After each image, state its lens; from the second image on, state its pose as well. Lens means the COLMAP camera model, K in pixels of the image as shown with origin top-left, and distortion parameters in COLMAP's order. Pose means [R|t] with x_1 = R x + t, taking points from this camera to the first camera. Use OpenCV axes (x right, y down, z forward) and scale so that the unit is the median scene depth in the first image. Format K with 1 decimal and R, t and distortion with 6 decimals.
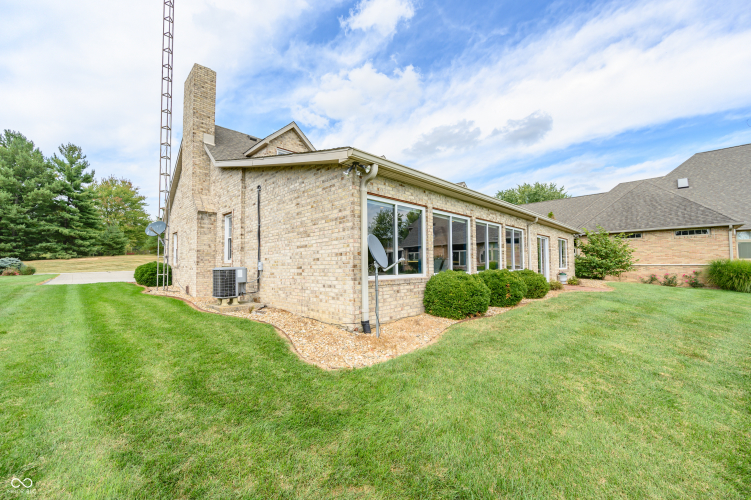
lens RADIAL K [[306.0, 0, 376.4], [0, 306.0, 254.3], [0, 0, 1]] dist [0.006825, -0.000398]
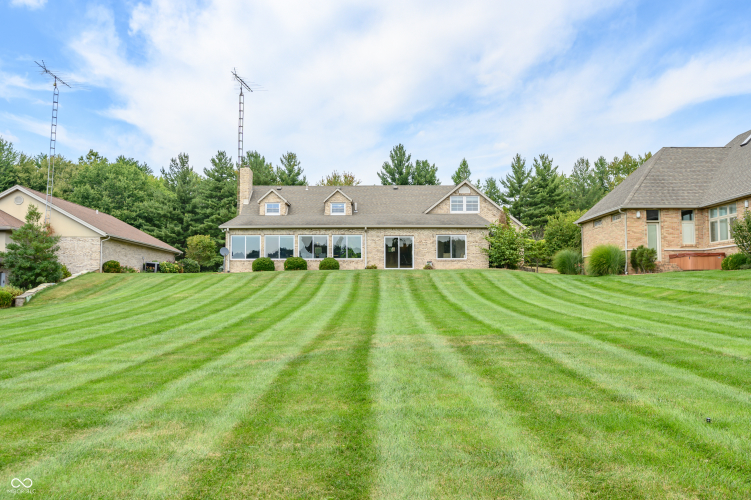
lens RADIAL K [[647.8, 0, 378.1], [0, 647.8, 252.5], [0, 0, 1]] dist [-0.016913, -0.001875]
pose [[0.721607, -0.038937, -0.691207, 0.683200], [0.030326, 0.999237, -0.024629, 0.026867], [0.691638, -0.003189, 0.722237, -0.330714]]
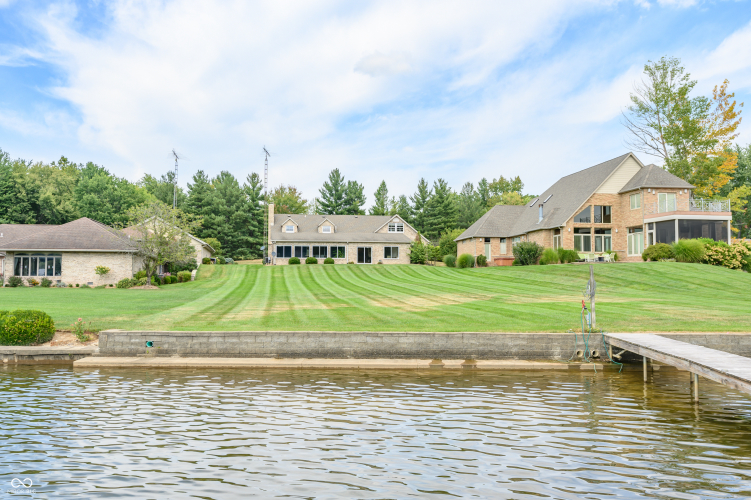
lens RADIAL K [[647.8, 0, 374.5], [0, 647.8, 250.1], [0, 0, 1]] dist [-0.016913, -0.001875]
pose [[0.815060, -0.022287, -0.578948, 1.075267], [0.020100, 0.999746, -0.010188, 0.011738], [0.579028, -0.003333, 0.815301, -1.002404]]
